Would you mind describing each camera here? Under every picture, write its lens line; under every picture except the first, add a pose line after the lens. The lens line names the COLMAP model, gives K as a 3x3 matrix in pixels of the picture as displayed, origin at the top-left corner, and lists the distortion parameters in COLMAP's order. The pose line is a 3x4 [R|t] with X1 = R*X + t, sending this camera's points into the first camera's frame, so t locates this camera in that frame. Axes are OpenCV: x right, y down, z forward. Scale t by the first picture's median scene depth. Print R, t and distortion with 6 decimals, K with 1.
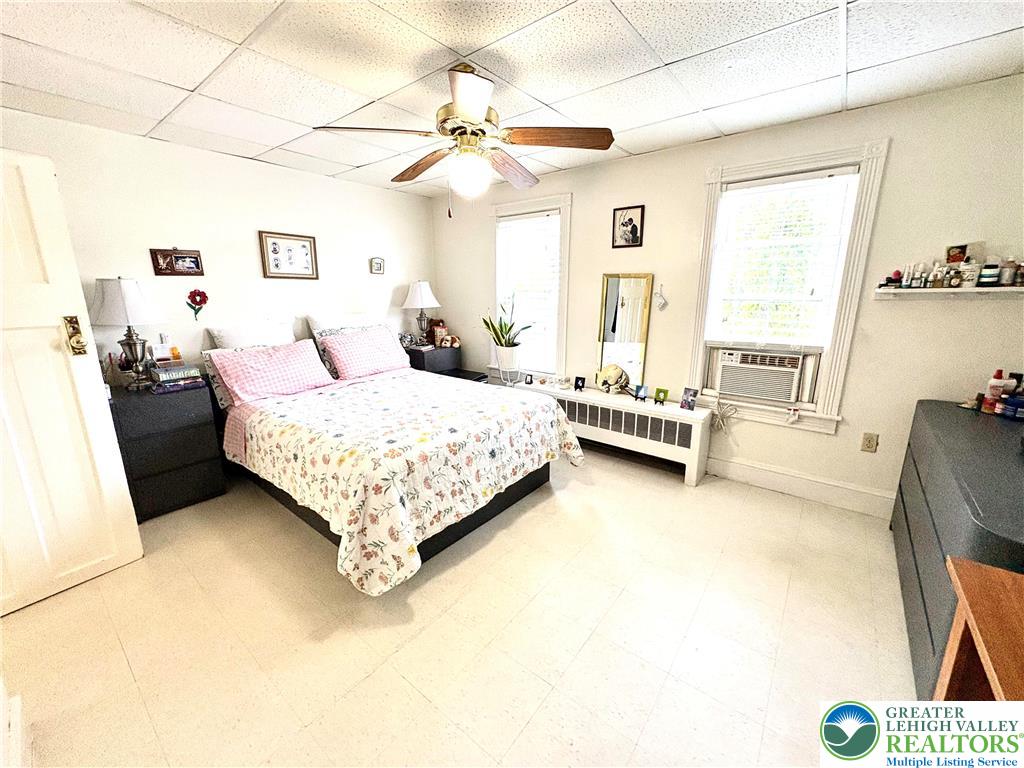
lens RADIAL K [[407.0, 0, 511.7], [0, 407.0, 383.5], [0, 0, 1]] dist [0.000499, -0.000391]
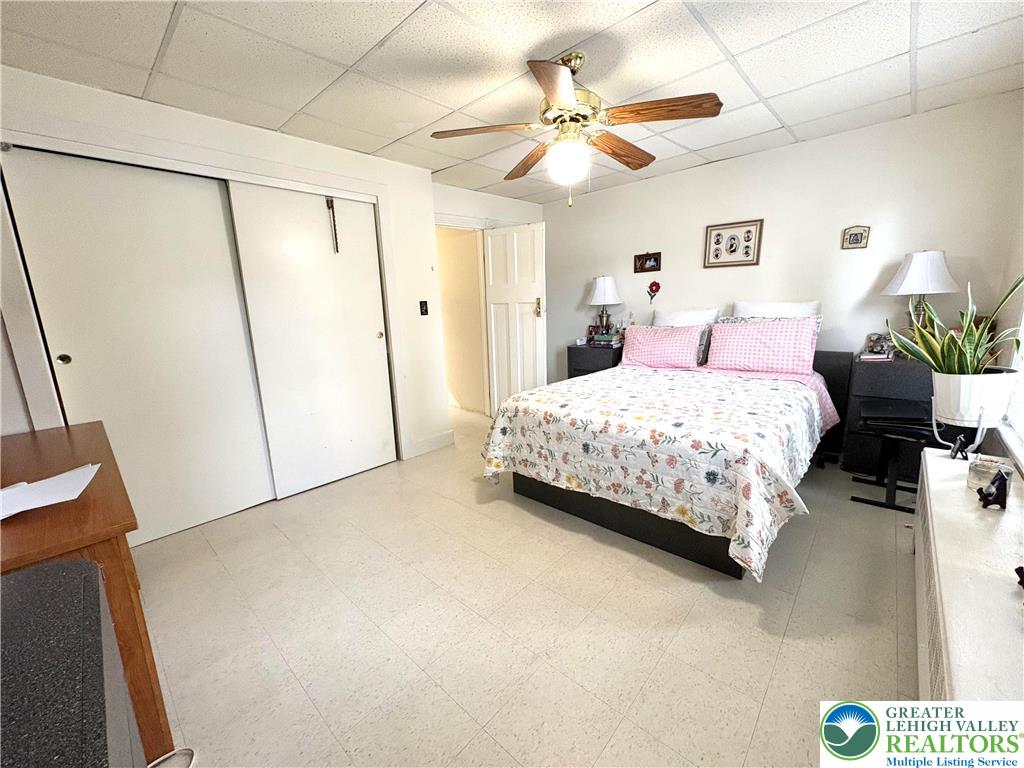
lens RADIAL K [[407.0, 0, 513.2], [0, 407.0, 382.6], [0, 0, 1]] dist [0.000499, -0.000391]
pose [[-0.067413, 0.206230, -0.976179, 0.681797], [-0.188567, 0.958137, 0.215441, -0.114452], [0.979744, 0.198599, -0.025702, 0.662313]]
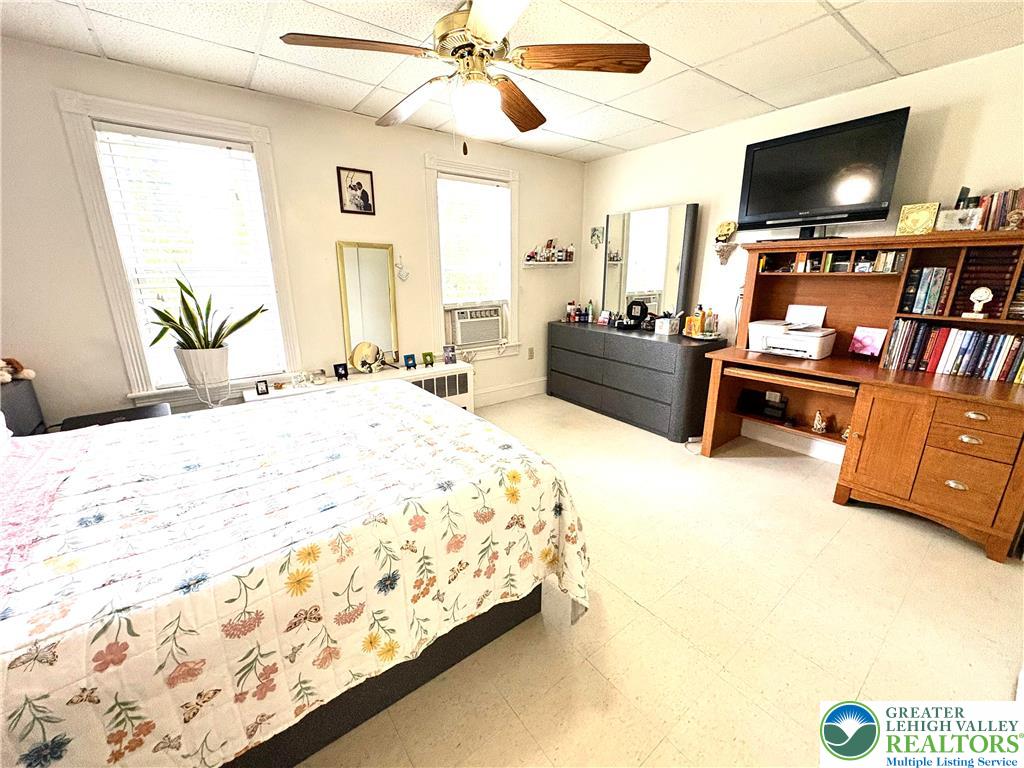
lens RADIAL K [[407.0, 0, 513.0], [0, 407.0, 383.9], [0, 0, 1]] dist [0.000499, -0.000391]
pose [[0.243956, -0.256298, 0.935306, -0.670716], [0.221809, 0.953626, 0.203464, -0.084140], [-0.944080, 0.157823, 0.289492, 0.513071]]
